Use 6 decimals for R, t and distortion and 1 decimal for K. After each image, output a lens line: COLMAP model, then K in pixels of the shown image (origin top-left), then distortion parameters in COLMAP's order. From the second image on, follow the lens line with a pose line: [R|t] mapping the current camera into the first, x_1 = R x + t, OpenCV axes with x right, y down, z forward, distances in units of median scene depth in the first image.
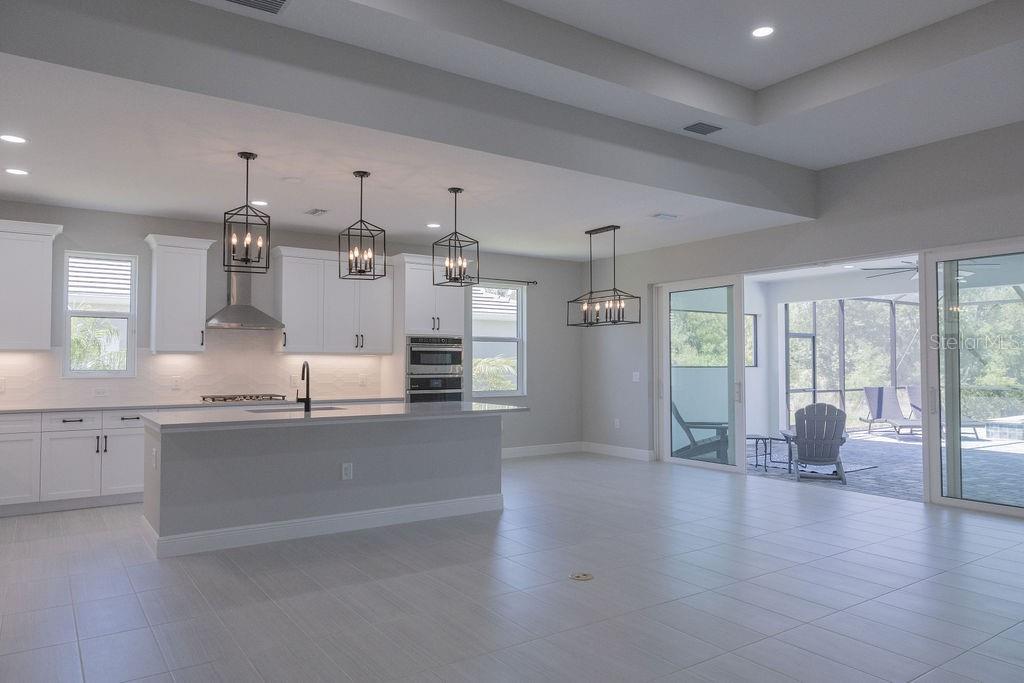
lens RADIAL K [[683.8, 0, 514.1], [0, 683.8, 341.0], [0, 0, 1]] dist [-0.004595, 0.001667]
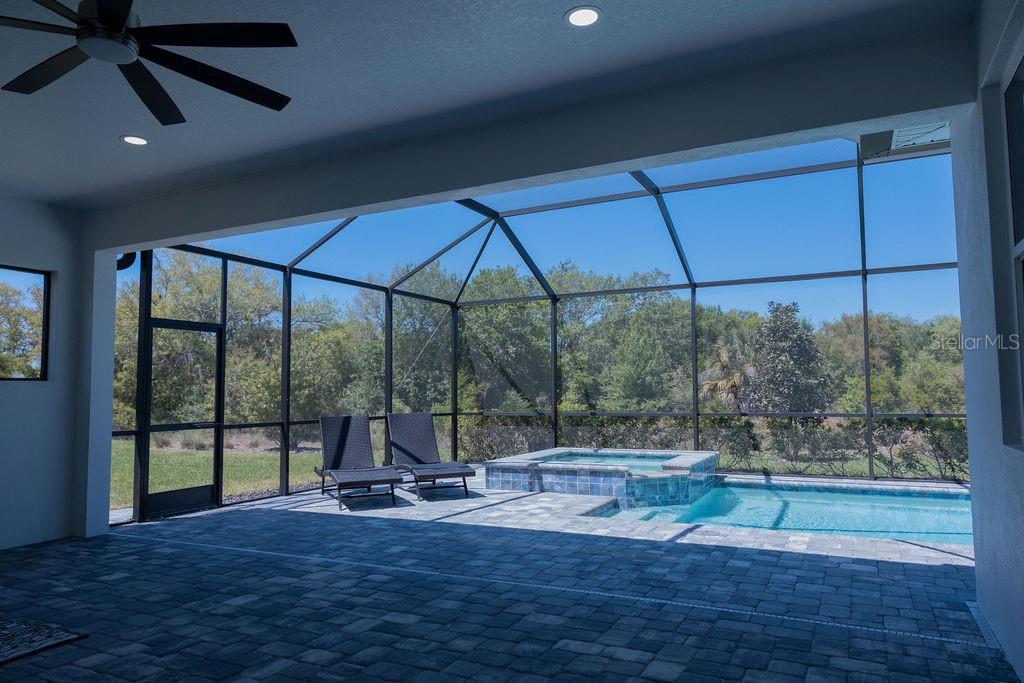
lens RADIAL K [[678.4, 0, 512.0], [0, 678.4, 341.5], [0, 0, 1]] dist [0.009869, 0.002240]
pose [[0.880171, 0.028821, 0.473782, 0.722415], [-0.005016, 0.998664, -0.051430, 0.058039], [-0.474631, 0.042891, 0.879139, 0.730151]]
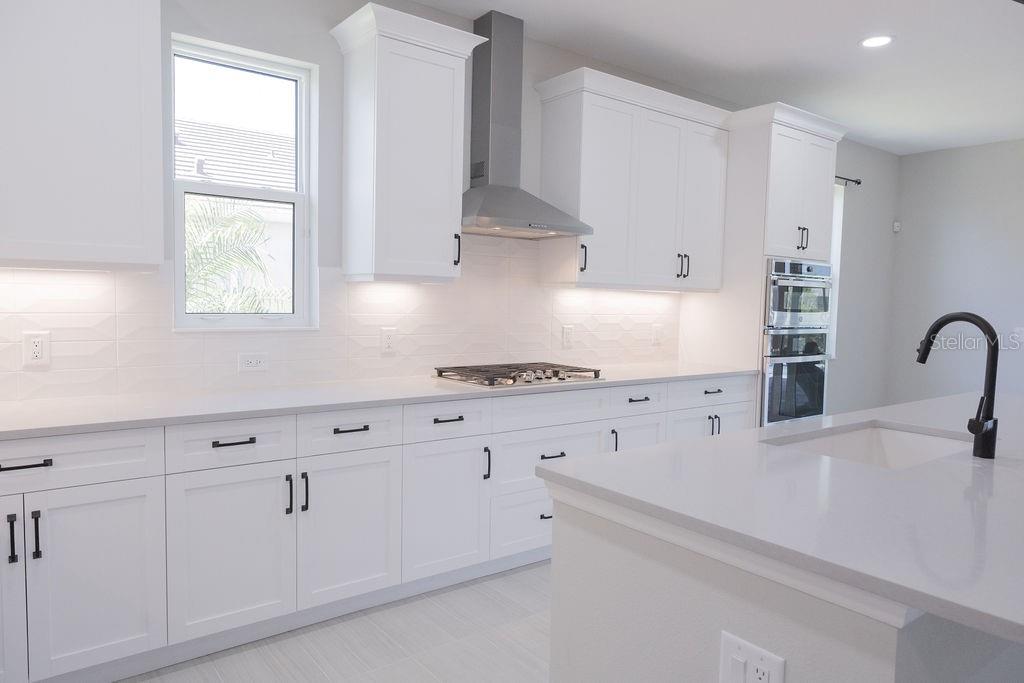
lens RADIAL K [[683.8, 0, 514.1], [0, 683.8, 341.0], [0, 0, 1]] dist [-0.004595, 0.001667]
pose [[0.998665, 0.019463, 0.047856, -0.409337], [-0.023962, 0.995159, 0.095316, 0.011535], [-0.045769, -0.096335, 0.994296, 0.485060]]
